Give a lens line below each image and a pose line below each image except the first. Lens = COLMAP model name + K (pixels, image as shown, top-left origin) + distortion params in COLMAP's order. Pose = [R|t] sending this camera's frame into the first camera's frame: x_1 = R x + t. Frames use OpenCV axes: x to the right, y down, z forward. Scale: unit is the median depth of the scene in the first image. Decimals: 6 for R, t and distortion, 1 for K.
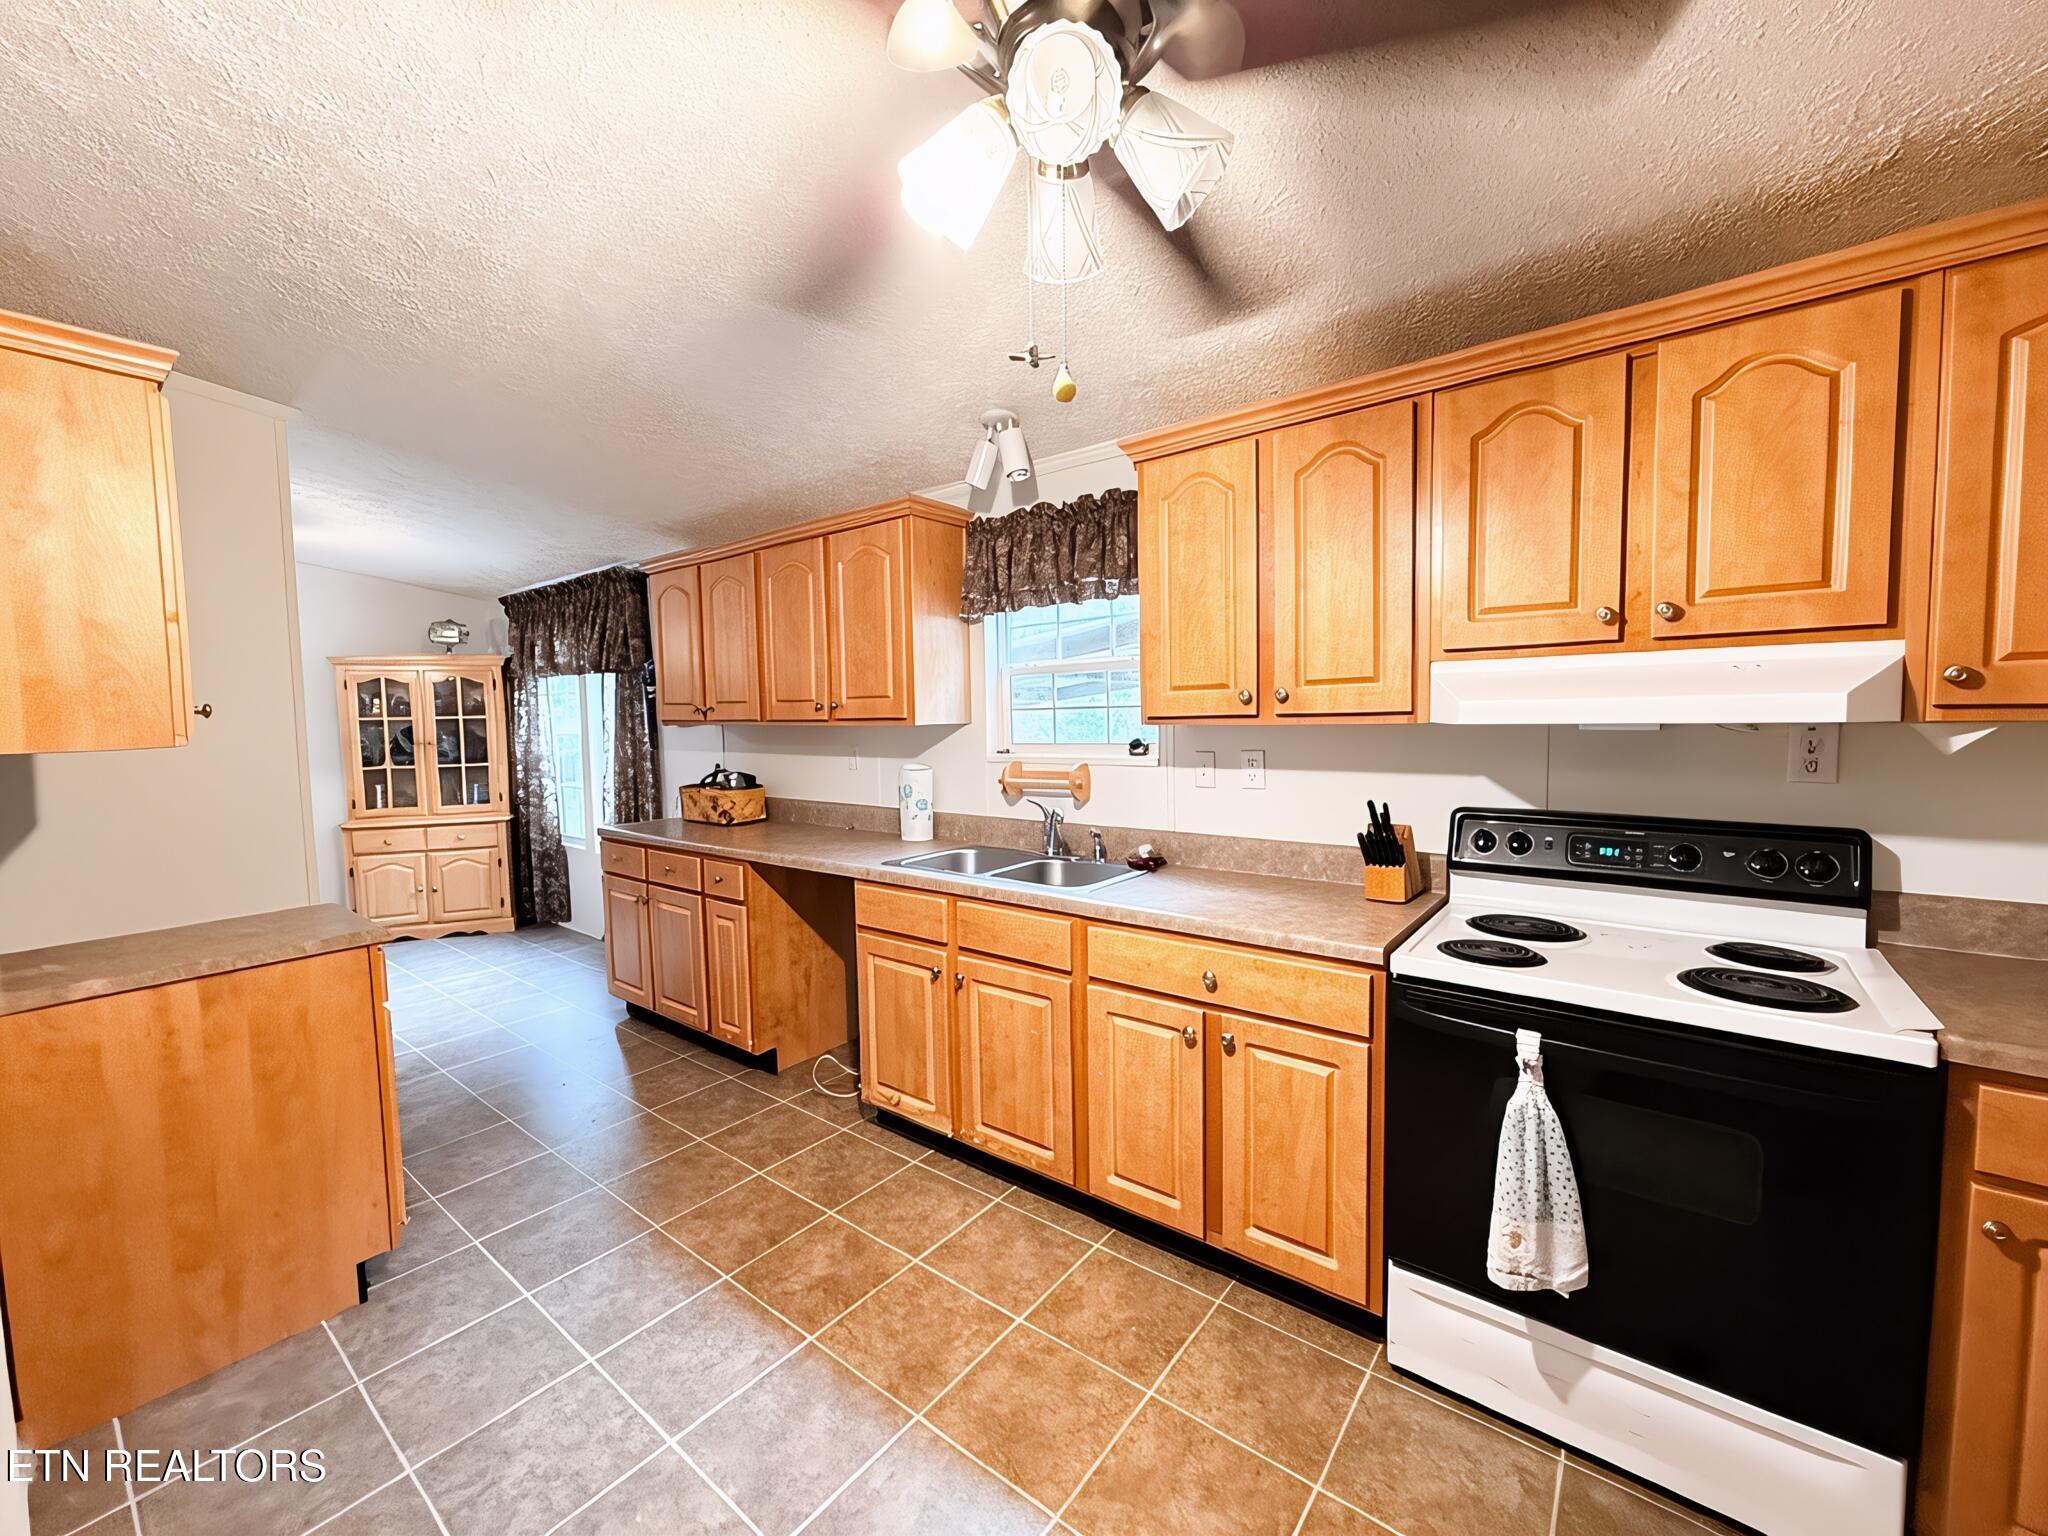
lens RADIAL K [[810.9, 0, 1015.2], [0, 810.9, 767.7], [0, 0, 1]] dist [-0.000669, -0.000431]
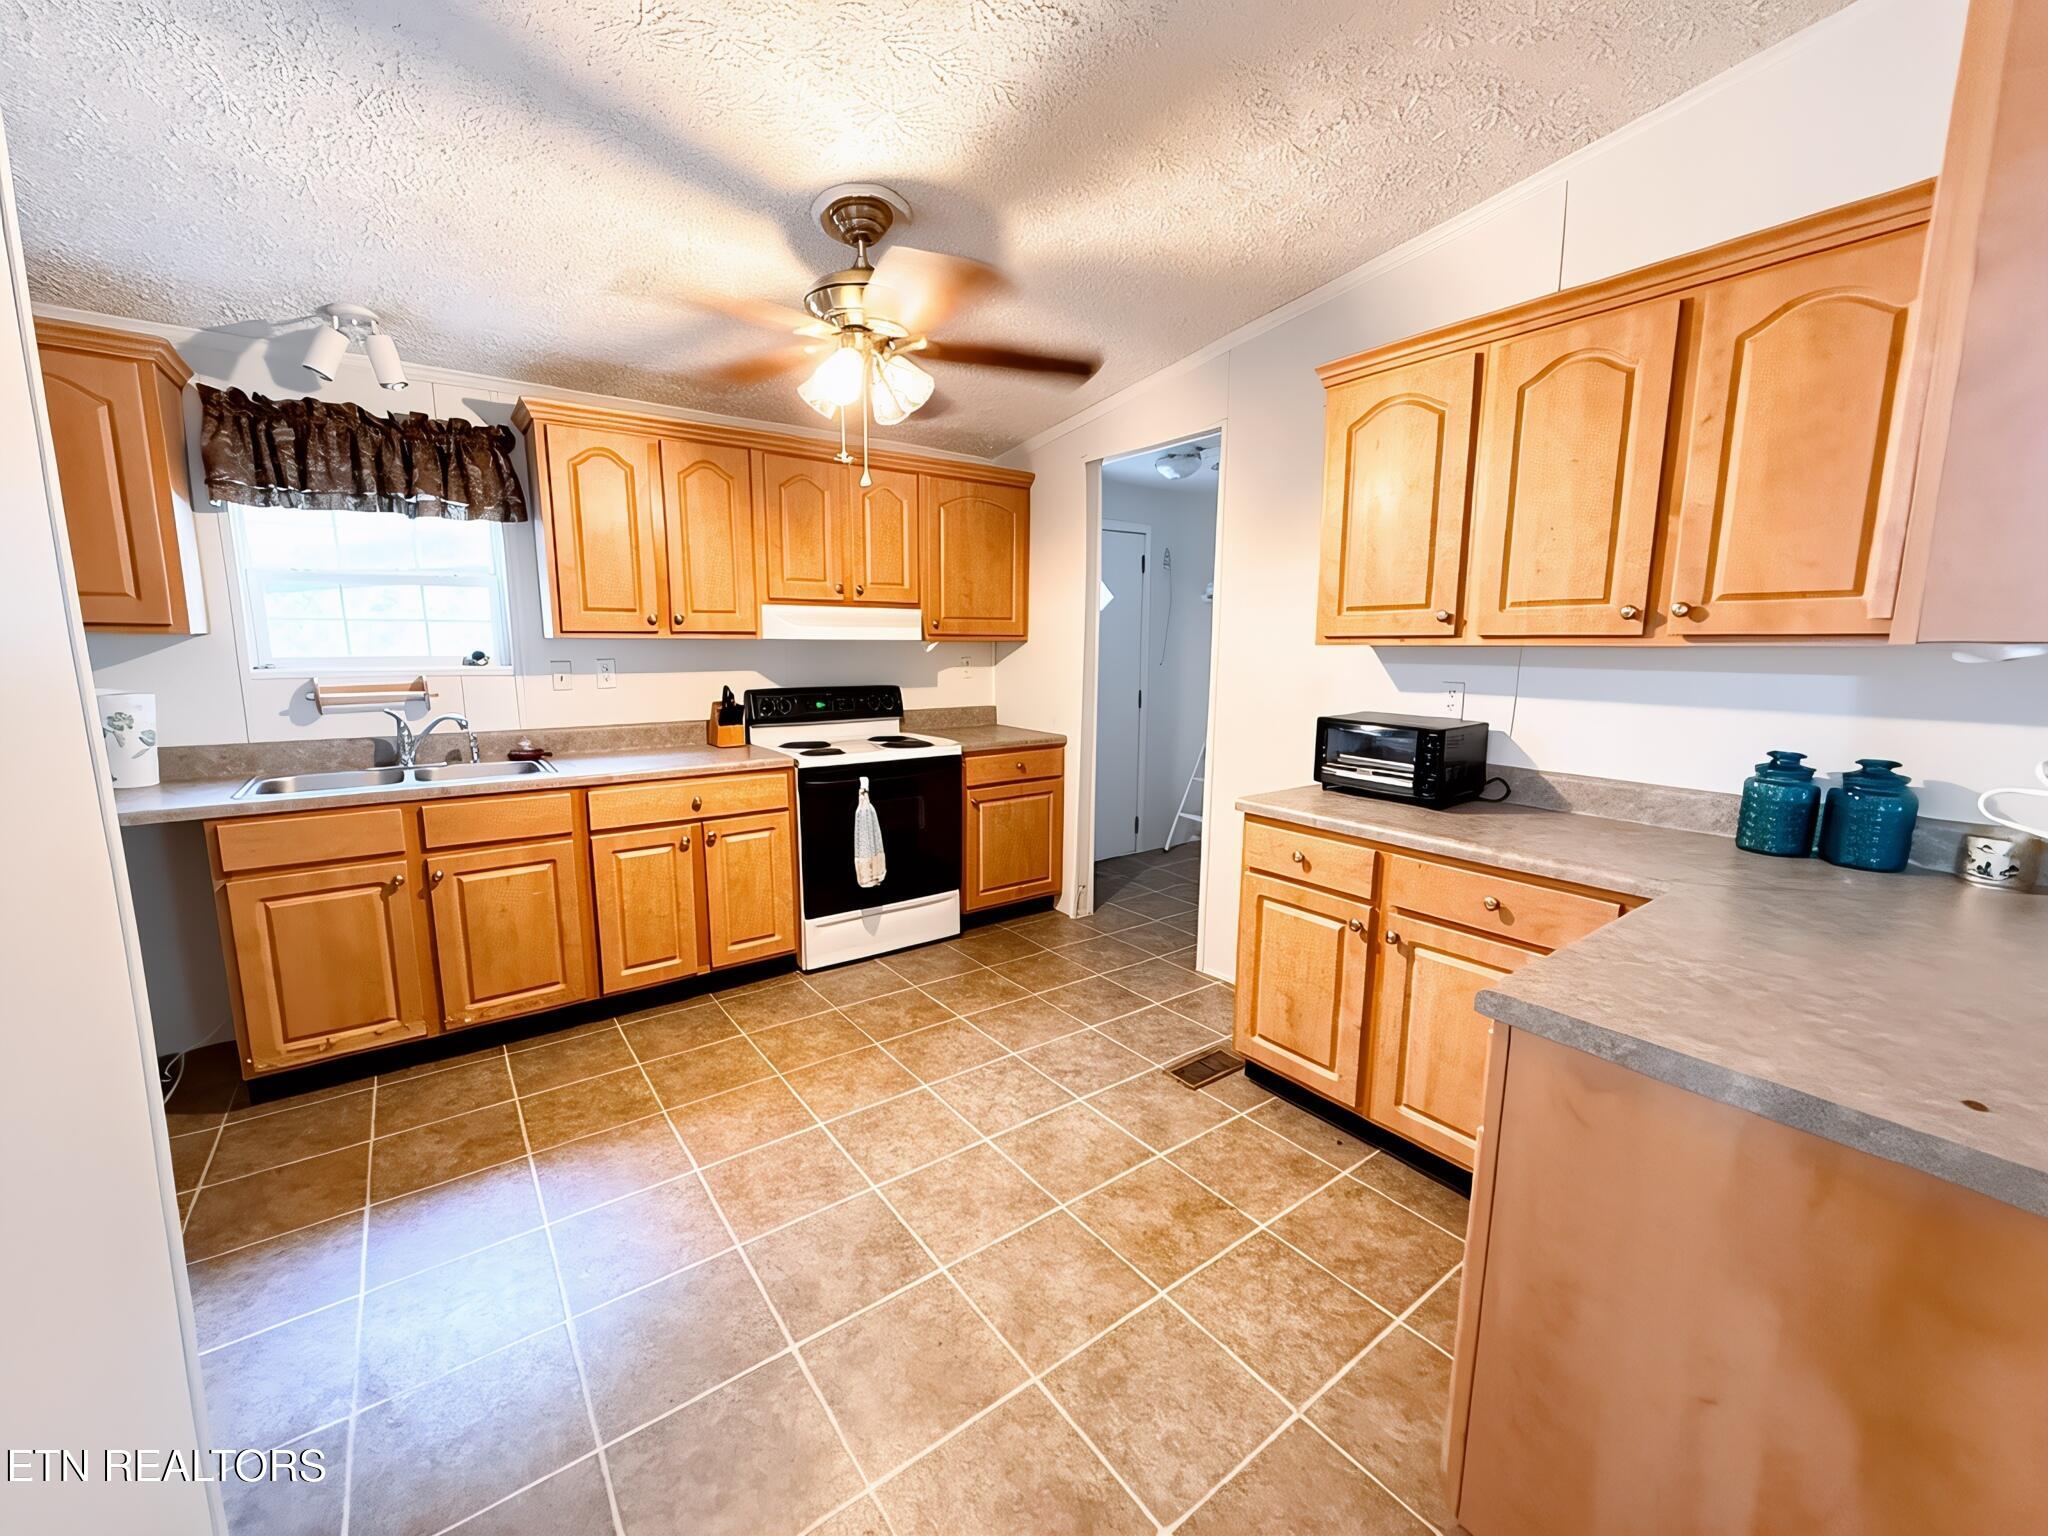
lens RADIAL K [[810.9, 0, 1015.2], [0, 810.9, 767.7], [0, 0, 1]] dist [-0.000669, -0.000431]
pose [[0.257724, -0.129419, 0.957512, -0.759726], [0.050710, 0.991435, 0.120355, 0.027115], [-0.964887, 0.017537, 0.262079, -0.000232]]
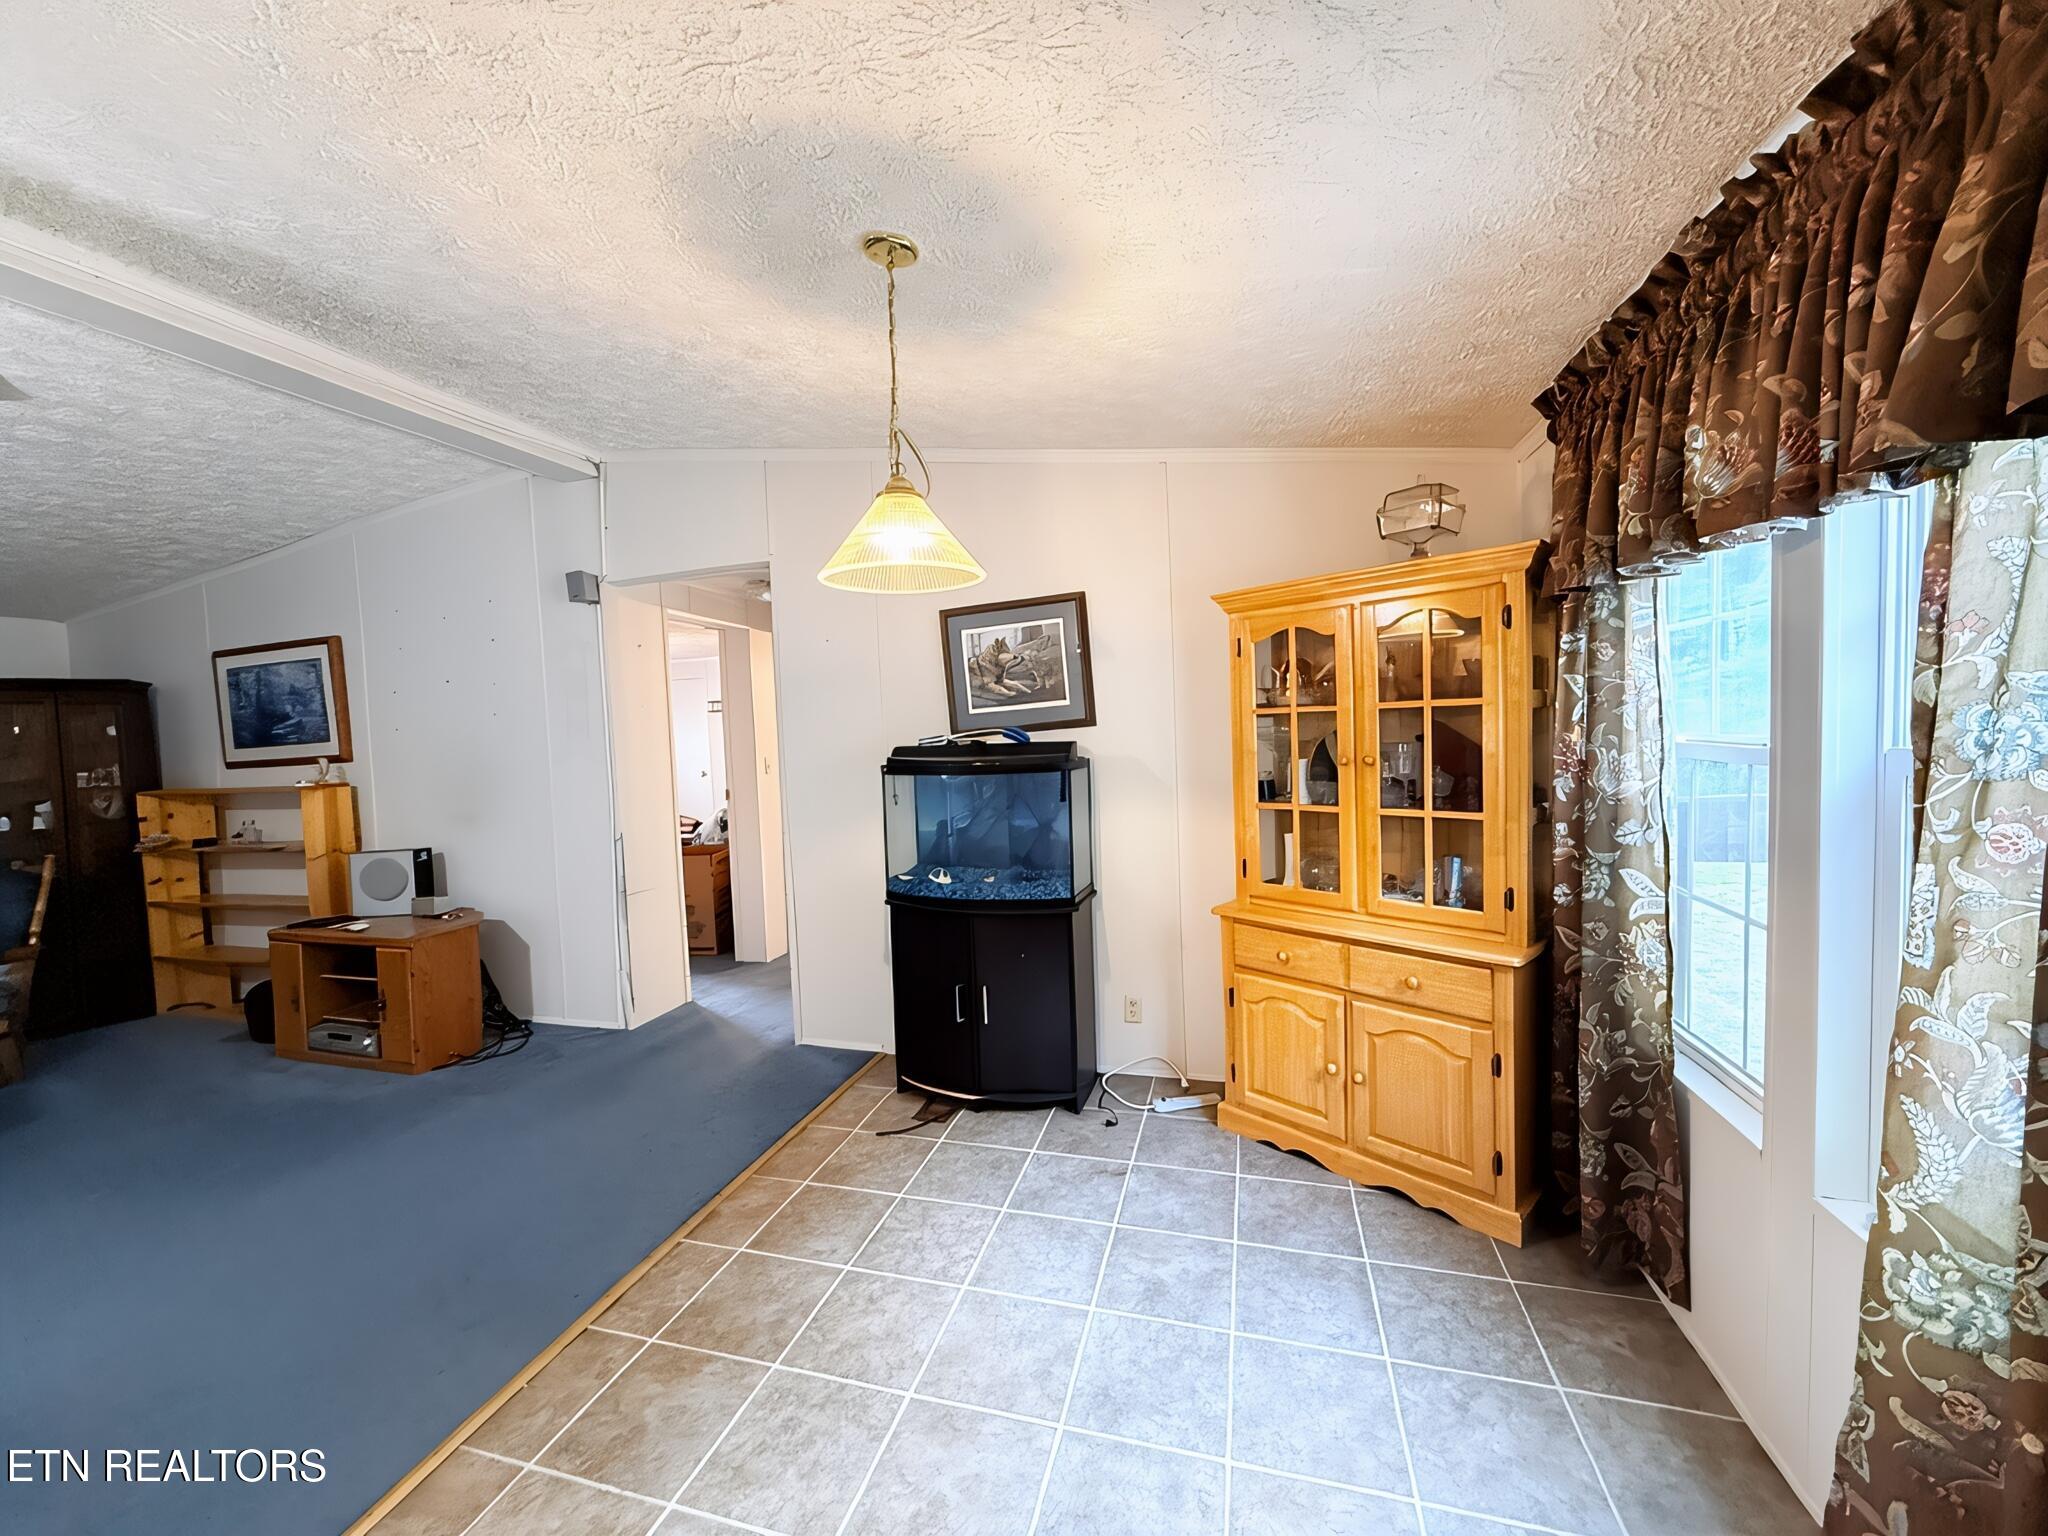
lens RADIAL K [[810.9, 0, 1015.2], [0, 810.9, 767.7], [0, 0, 1]] dist [-0.000669, -0.000431]
pose [[0.371901, 0.049784, -0.926937, -0.726842], [-0.026377, 0.998724, 0.043057, -0.080980], [0.927898, 0.008437, 0.372739, 1.267934]]
